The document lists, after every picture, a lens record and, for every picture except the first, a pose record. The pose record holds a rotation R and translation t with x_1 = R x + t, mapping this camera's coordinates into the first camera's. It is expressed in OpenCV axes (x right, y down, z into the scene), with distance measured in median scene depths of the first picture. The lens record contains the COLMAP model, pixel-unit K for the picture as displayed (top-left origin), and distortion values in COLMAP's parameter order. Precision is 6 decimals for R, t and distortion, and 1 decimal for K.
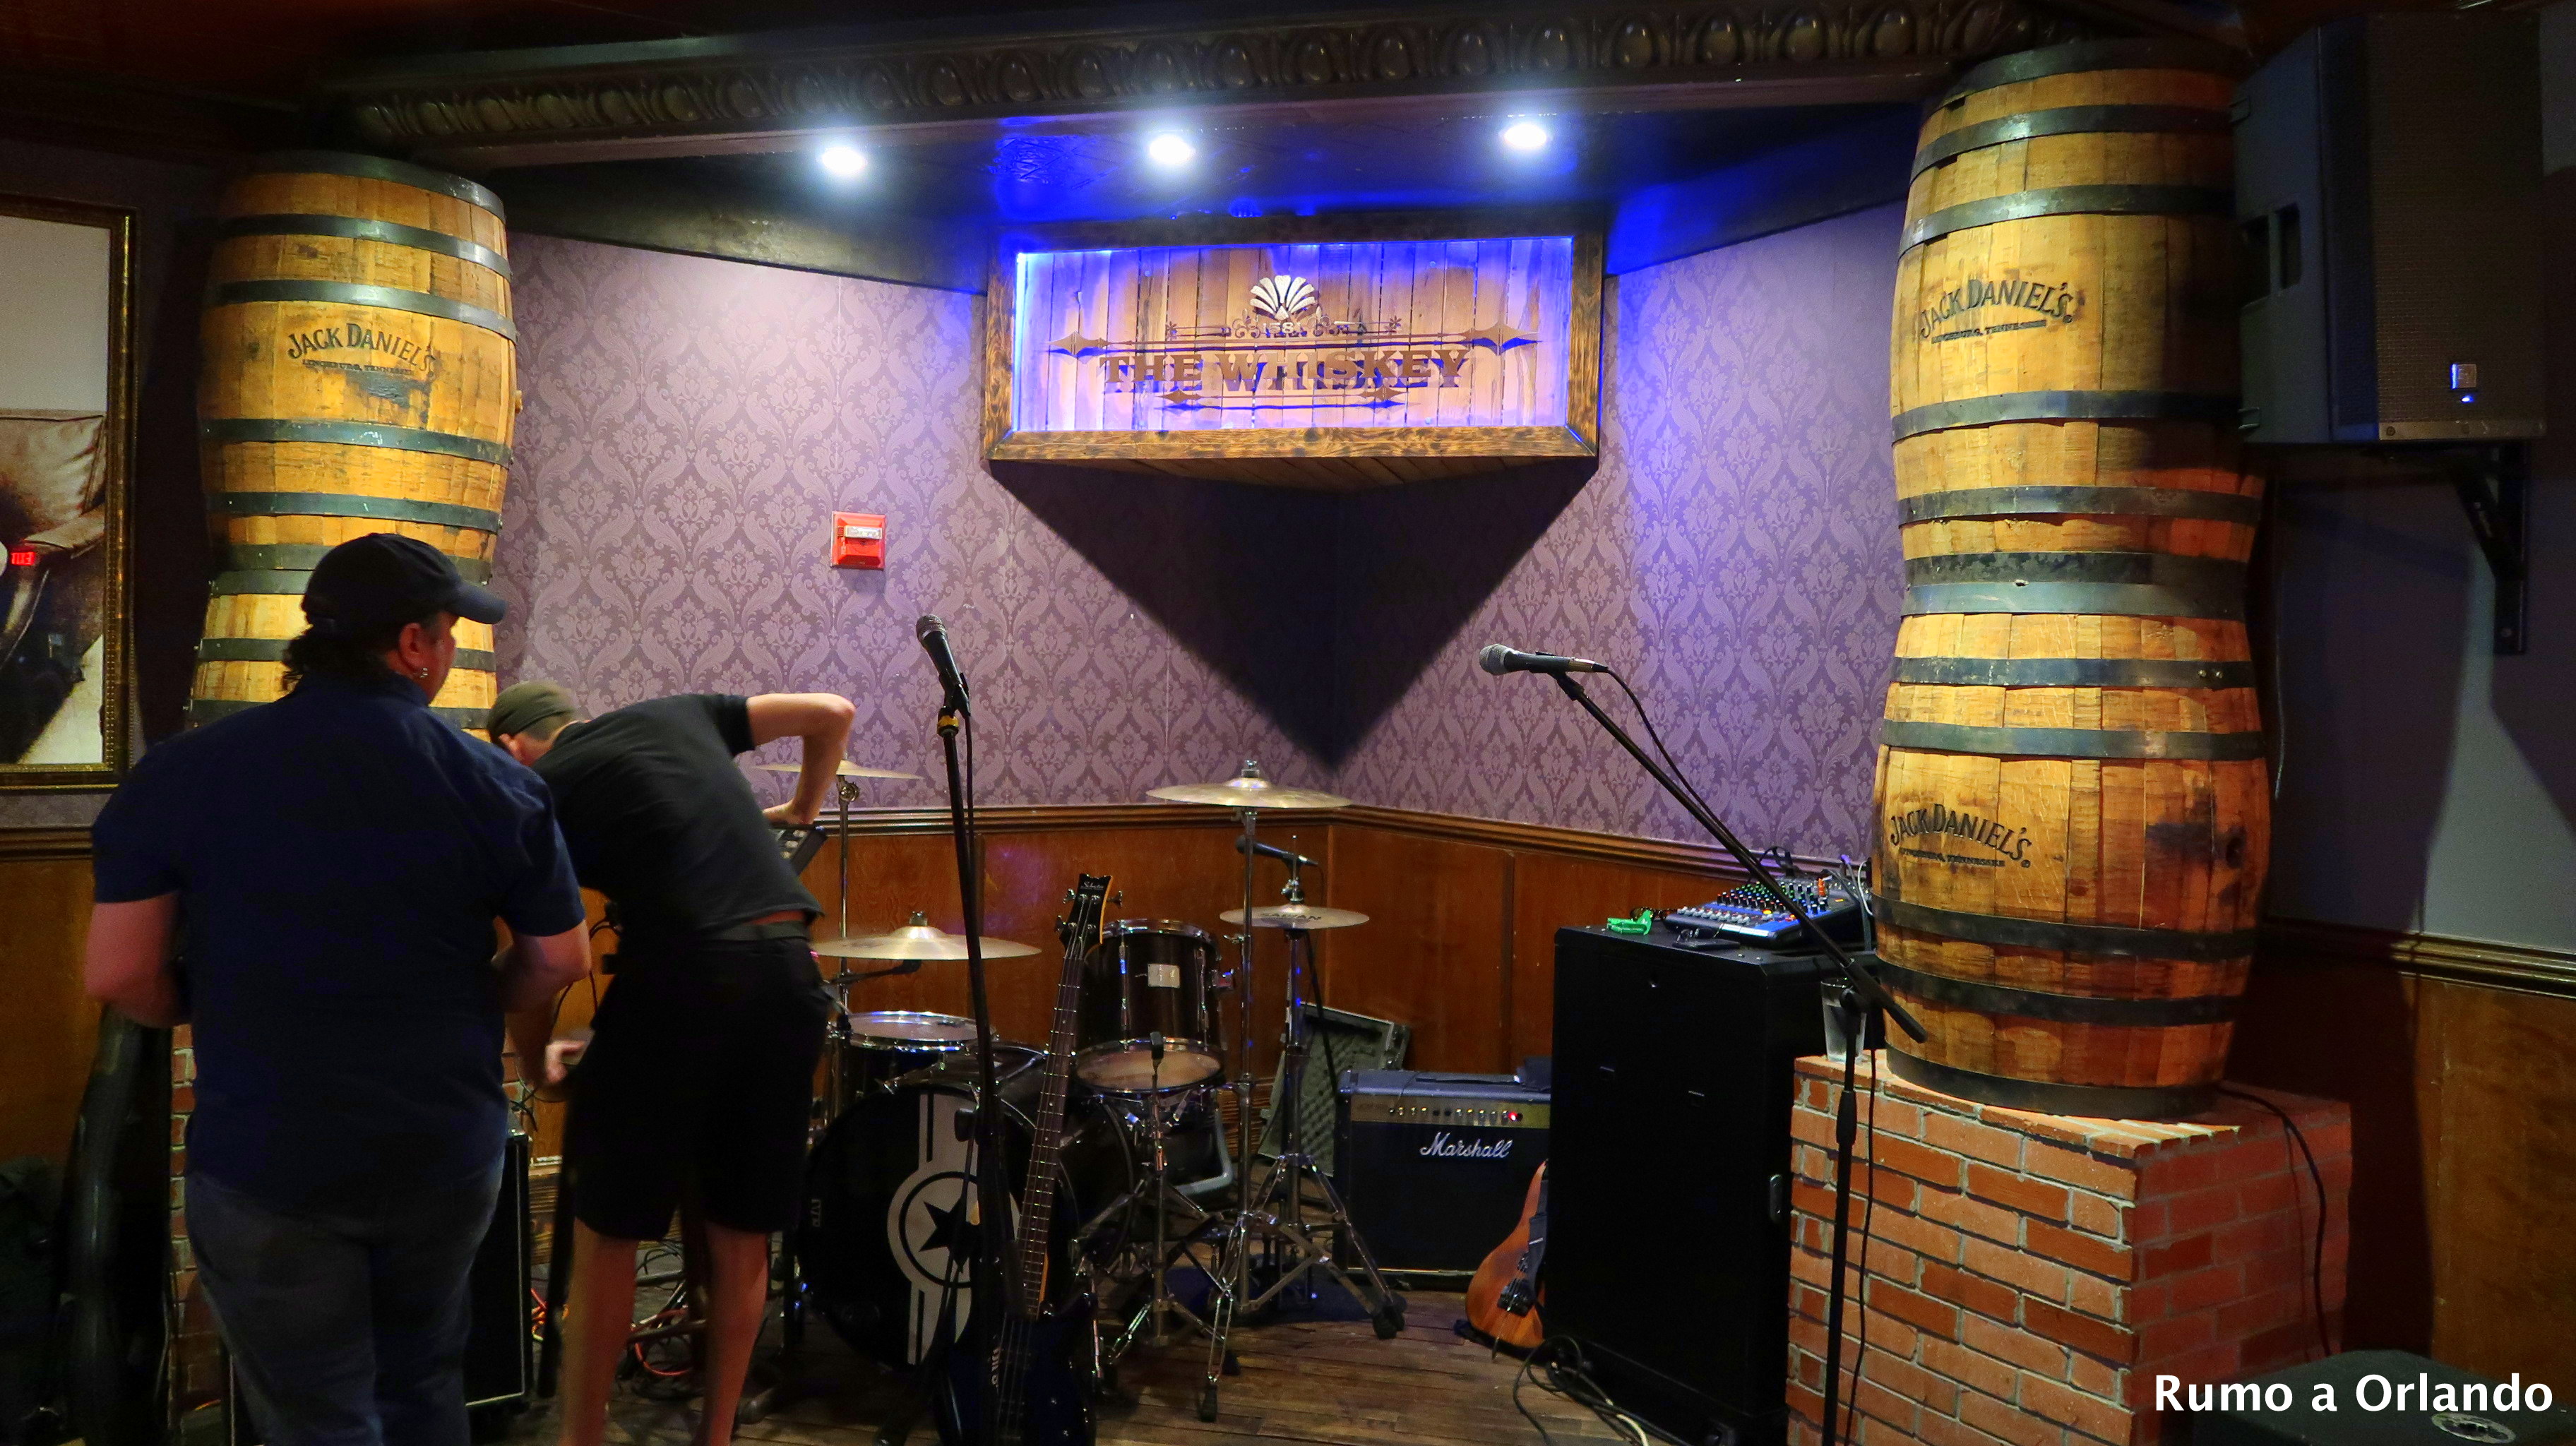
lens RADIAL K [[1870.1, 0, 1287.4], [0, 1870.1, 723.5], [0, 0, 1]] dist [-0.004862, -0.000110]
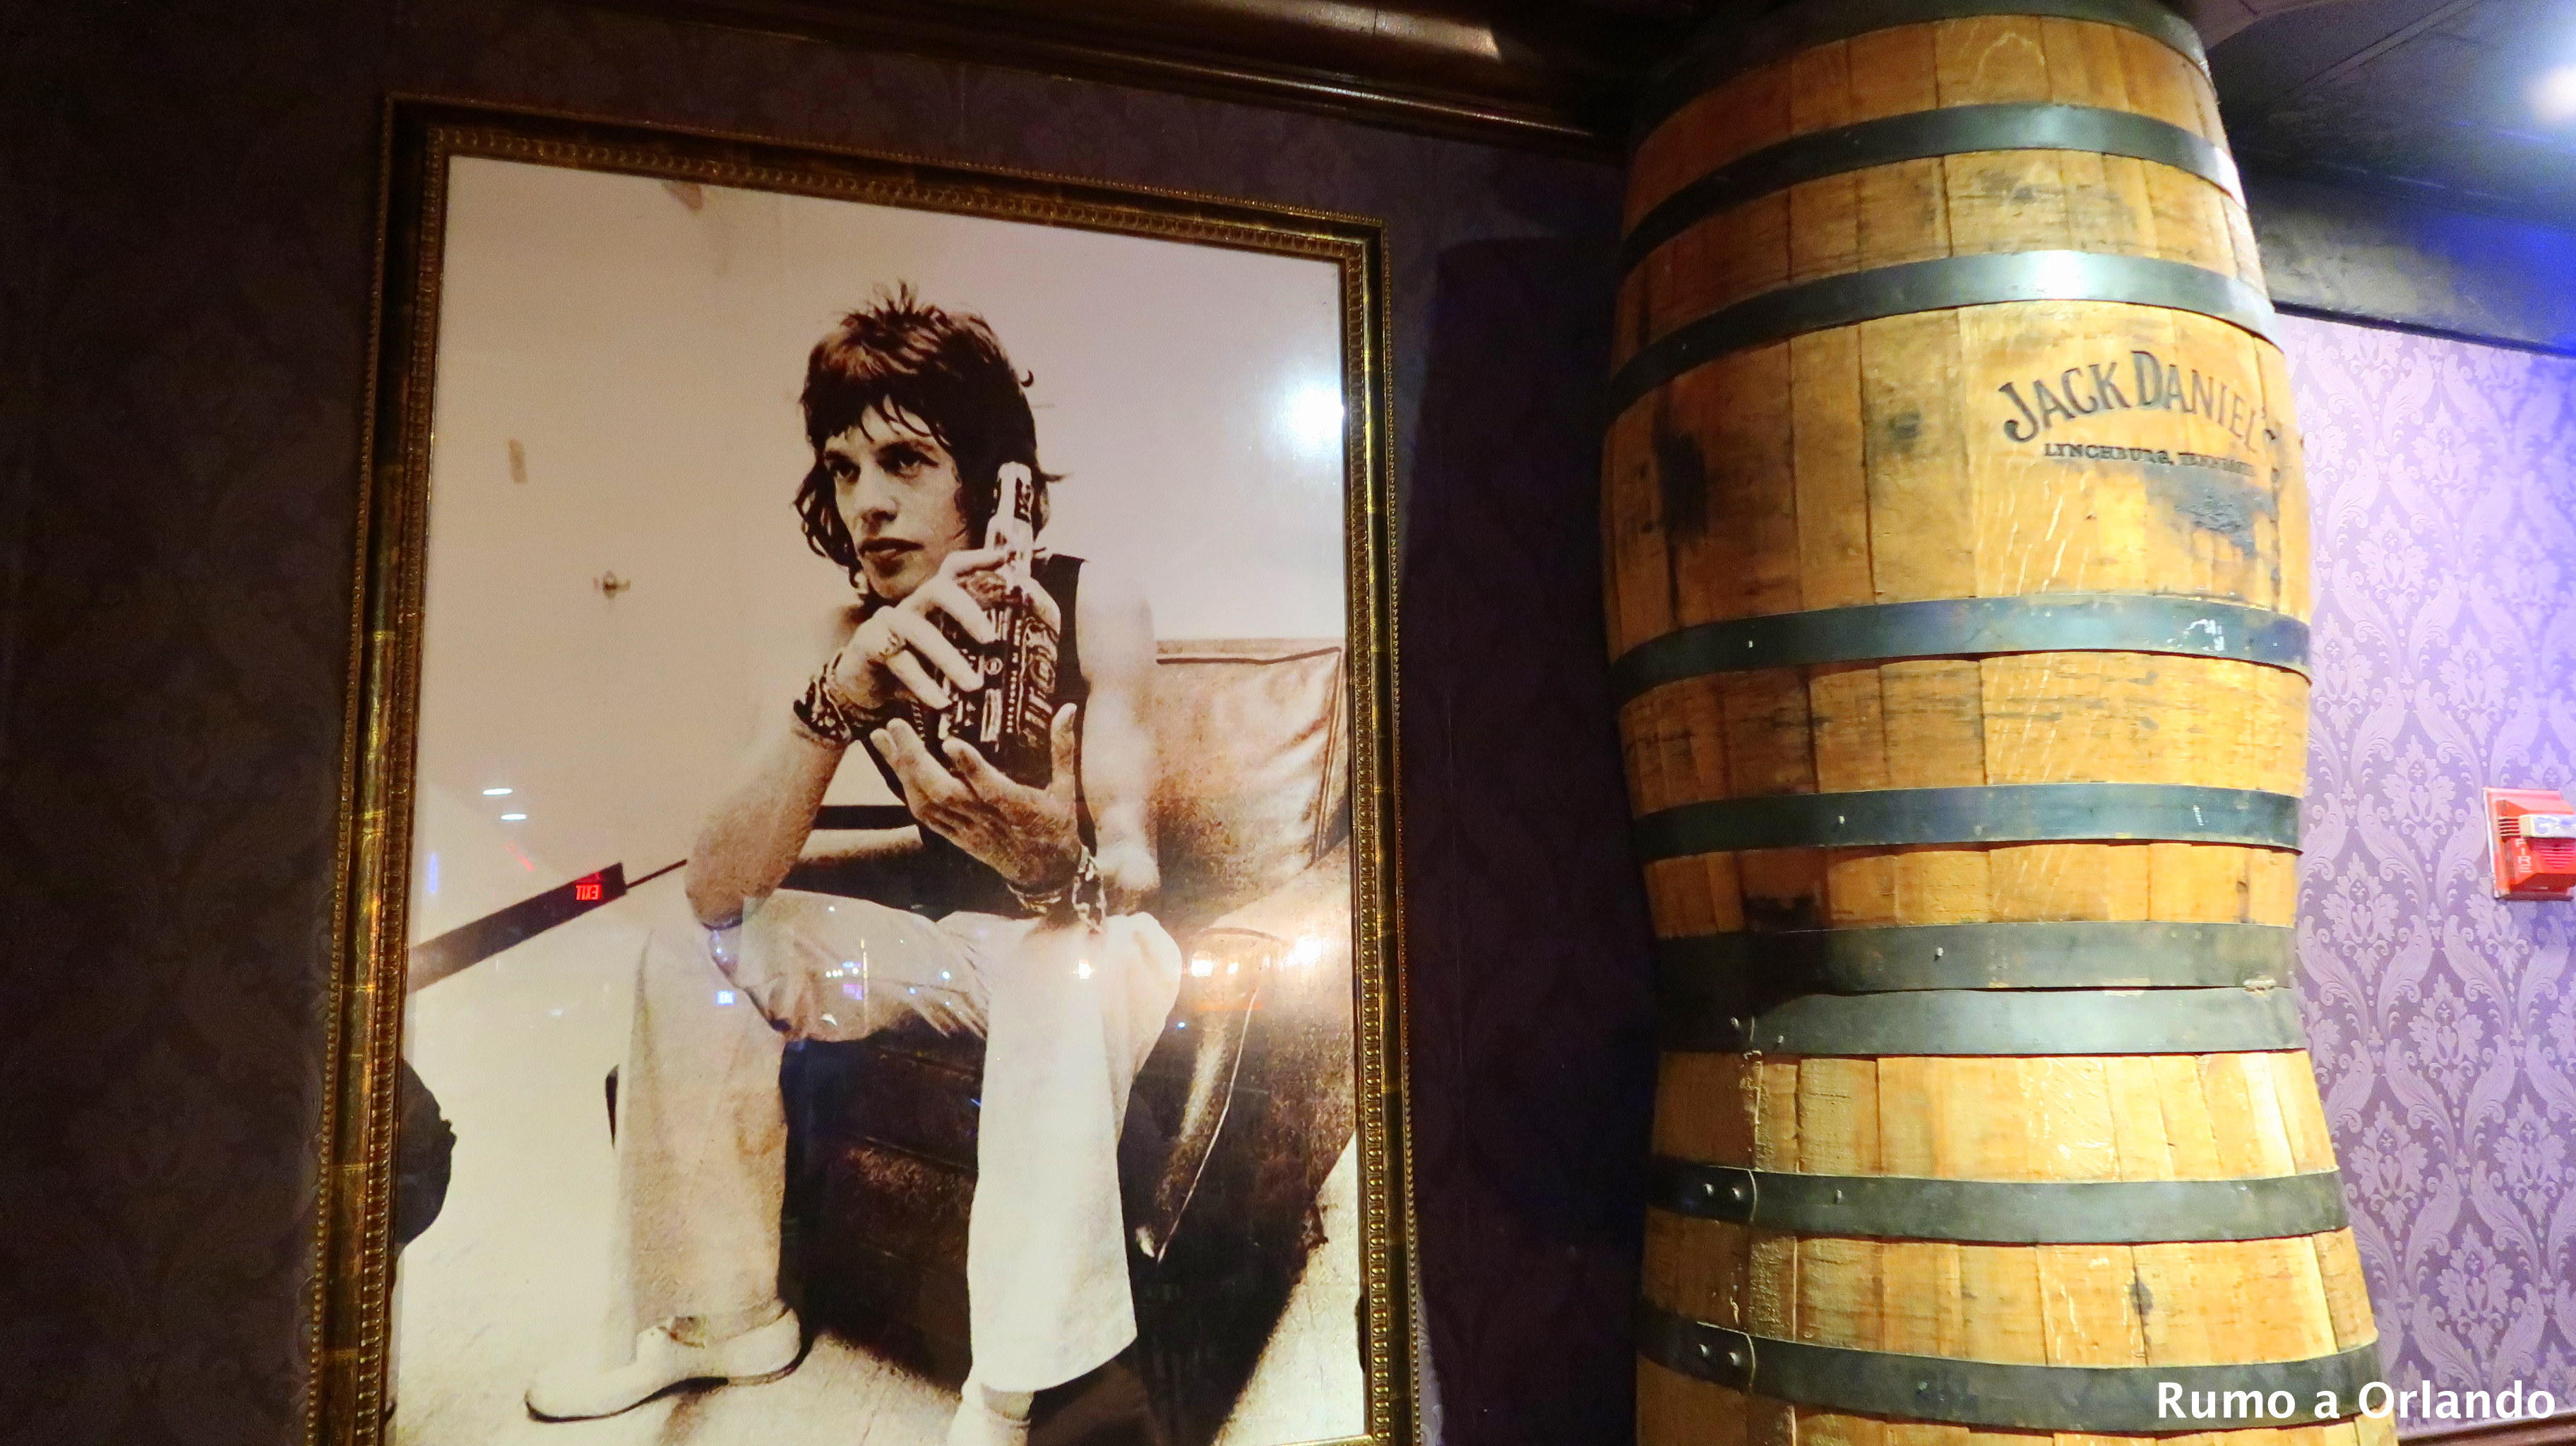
lens RADIAL K [[1870.1, 0, 1288.3], [0, 1870.1, 723.8], [0, 0, 1]] dist [-0.004862, -0.000110]
pose [[0.981309, -0.057029, -0.183793, -0.566830], [0.027878, 0.987133, -0.157450, -0.074439], [0.190408, 0.149384, 0.970273, 0.555792]]
